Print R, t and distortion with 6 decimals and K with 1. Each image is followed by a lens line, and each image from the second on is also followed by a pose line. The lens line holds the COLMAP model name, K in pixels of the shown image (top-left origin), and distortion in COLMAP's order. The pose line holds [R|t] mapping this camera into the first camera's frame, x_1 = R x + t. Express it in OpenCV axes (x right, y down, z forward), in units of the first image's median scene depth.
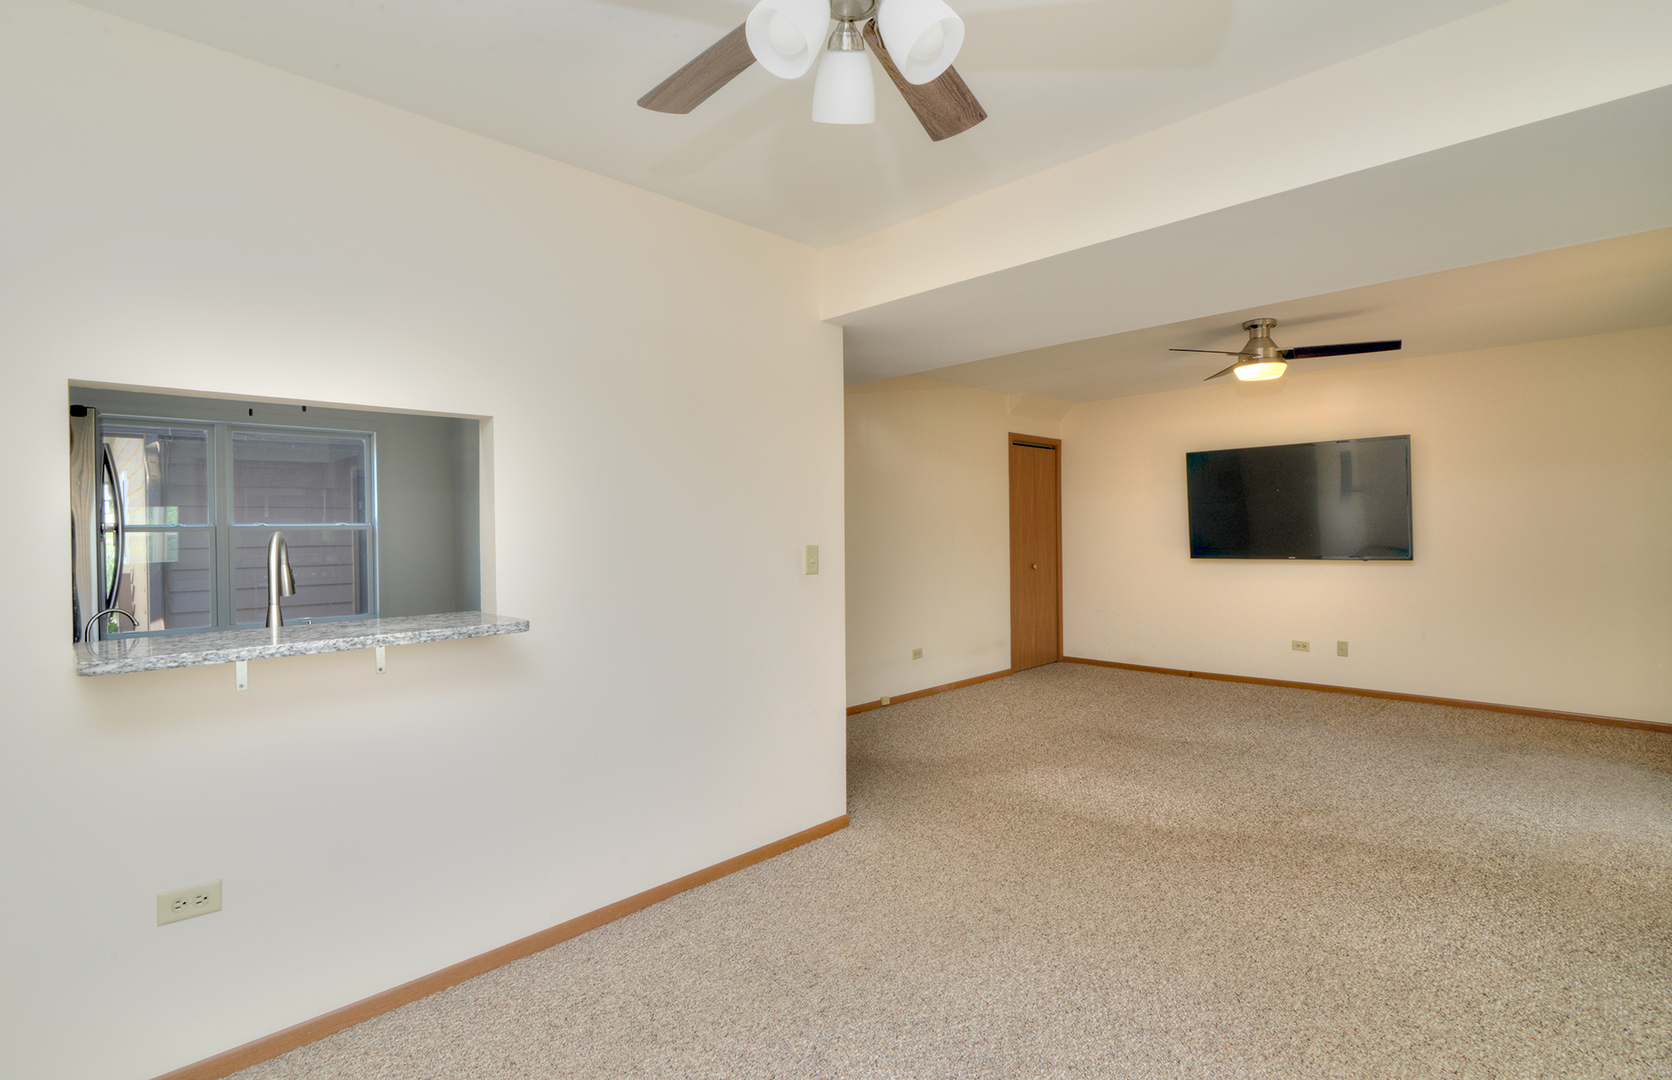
lens RADIAL K [[780.2, 0, 827.7], [0, 780.2, 537.2], [0, 0, 1]] dist [-0.025980, 0.006549]
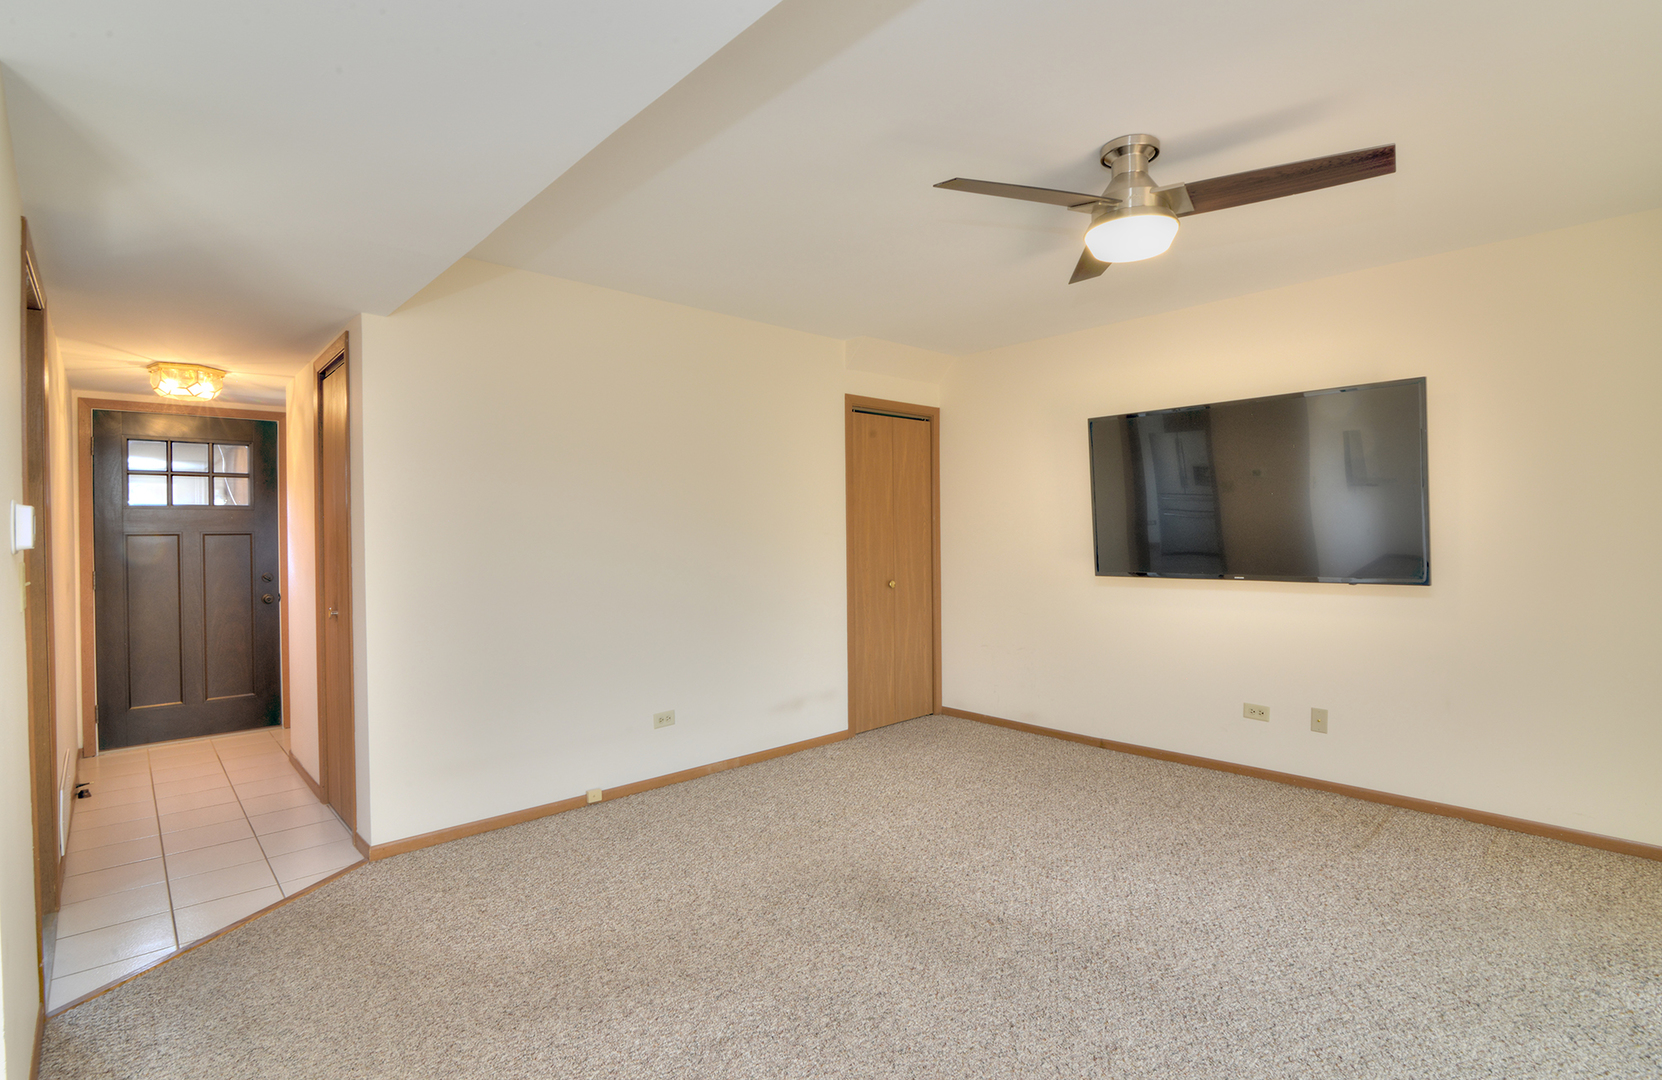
lens RADIAL K [[776.3, 0, 827.7], [0, 776.3, 541.9], [0, 0, 1]] dist [-0.016934, -0.000173]
pose [[0.999555, 0.001660, -0.029771, 0.285143], [-0.001517, 0.999987, 0.004853, -0.005305], [0.029779, -0.004806, 0.999545, 0.358844]]
